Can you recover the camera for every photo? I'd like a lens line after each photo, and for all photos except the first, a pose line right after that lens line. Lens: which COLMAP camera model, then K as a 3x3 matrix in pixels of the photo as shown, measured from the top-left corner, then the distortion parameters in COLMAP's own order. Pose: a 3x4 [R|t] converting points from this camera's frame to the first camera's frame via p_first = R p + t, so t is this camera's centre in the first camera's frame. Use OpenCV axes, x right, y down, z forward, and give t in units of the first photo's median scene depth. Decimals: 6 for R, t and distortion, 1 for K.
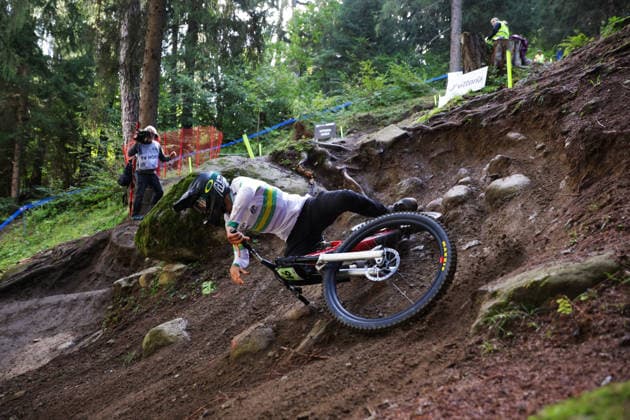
lens RADIAL K [[510.6, 0, 293.1], [0, 510.6, 208.3], [0, 0, 1]] dist [-0.103175, 0.093589]
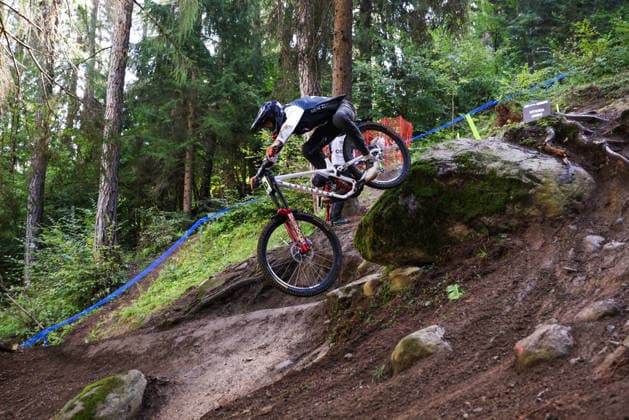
lens RADIAL K [[605.0, 0, 324.4], [0, 605.0, 169.1], [0, 0, 1]] dist [-0.061908, 0.000000]
pose [[0.963129, -0.065755, -0.260882, -0.040895], [0.045112, 0.995415, -0.084349, 0.011362], [0.265232, 0.069470, 0.961679, -0.010649]]
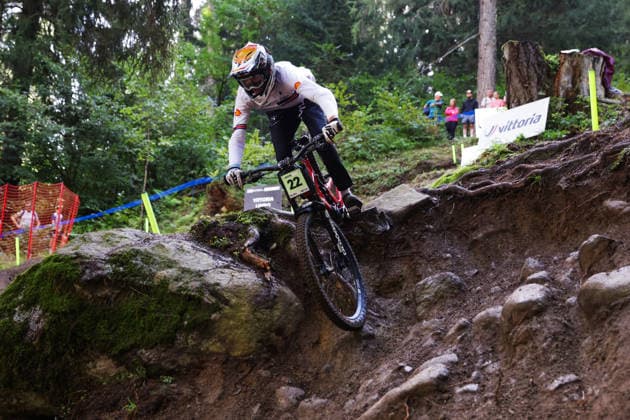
lens RADIAL K [[912.7, 0, 299.0], [0, 912.7, 187.4], [0, 0, 1]] dist [0.032530, 0.000000]
pose [[0.993114, 0.038824, 0.110531, -0.021853], [-0.019822, 0.985573, -0.168084, 0.009894], [-0.115463, 0.164736, 0.979556, -0.011834]]
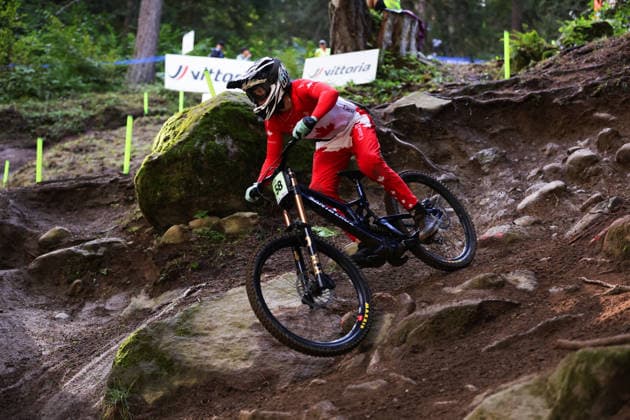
lens RADIAL K [[1349.8, 0, 315.2], [0, 1349.8, 212.5], [0, 0, 1]] dist [-0.334423, 0.000000]
pose [[0.831694, 0.138391, 0.537711, -0.536659], [-0.057471, 0.984695, -0.164539, 0.192314], [-0.552252, 0.105943, 0.826918, -0.312603]]
